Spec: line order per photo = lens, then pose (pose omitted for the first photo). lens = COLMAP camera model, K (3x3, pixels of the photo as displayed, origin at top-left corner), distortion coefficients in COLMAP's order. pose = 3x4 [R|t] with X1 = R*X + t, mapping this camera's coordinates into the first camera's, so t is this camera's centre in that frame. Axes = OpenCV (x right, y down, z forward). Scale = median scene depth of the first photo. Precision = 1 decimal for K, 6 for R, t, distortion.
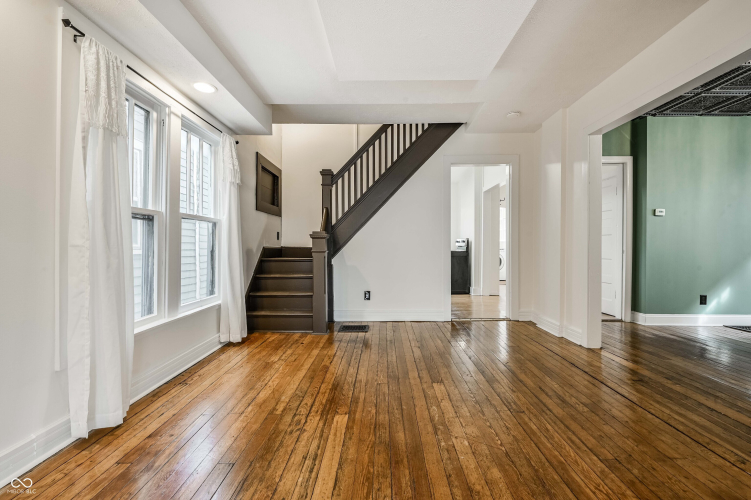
lens RADIAL K [[333.7, 0, 376.3], [0, 333.7, 250.1], [0, 0, 1]] dist [0.002275, -0.000944]
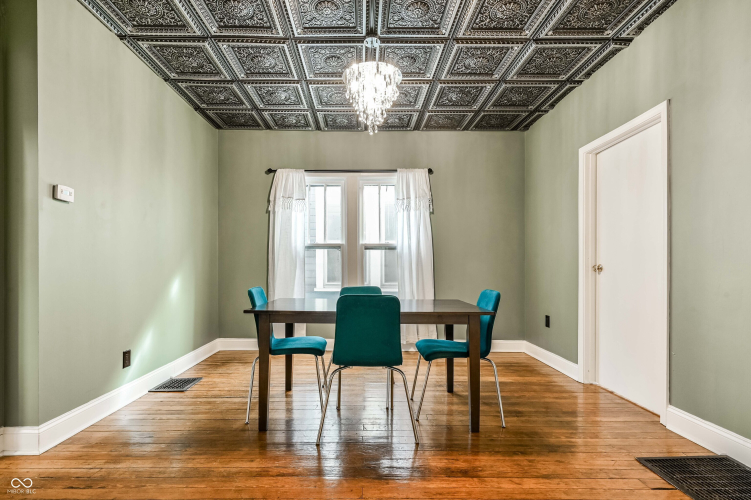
lens RADIAL K [[362.2, 0, 360.0], [0, 362.2, 269.7], [0, 0, 1]] dist [-0.001898, 0.000105]
pose [[0.010439, -0.008672, 0.999908, 0.390918], [0.005603, 0.999947, 0.008613, -0.011596], [-0.999930, 0.005512, 0.010487, 0.651856]]
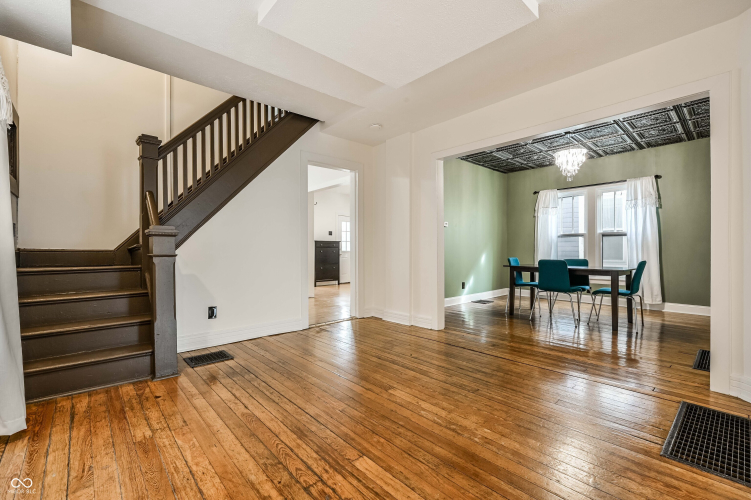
lens RADIAL K [[333.7, 0, 381.4], [0, 333.7, 253.0], [0, 0, 1]] dist [0.002275, -0.000944]
pose [[0.725423, -0.006537, 0.688273, -0.320763], [0.009994, 0.999950, -0.001035, 0.004963], [-0.688231, 0.007629, 0.725451, 0.208348]]
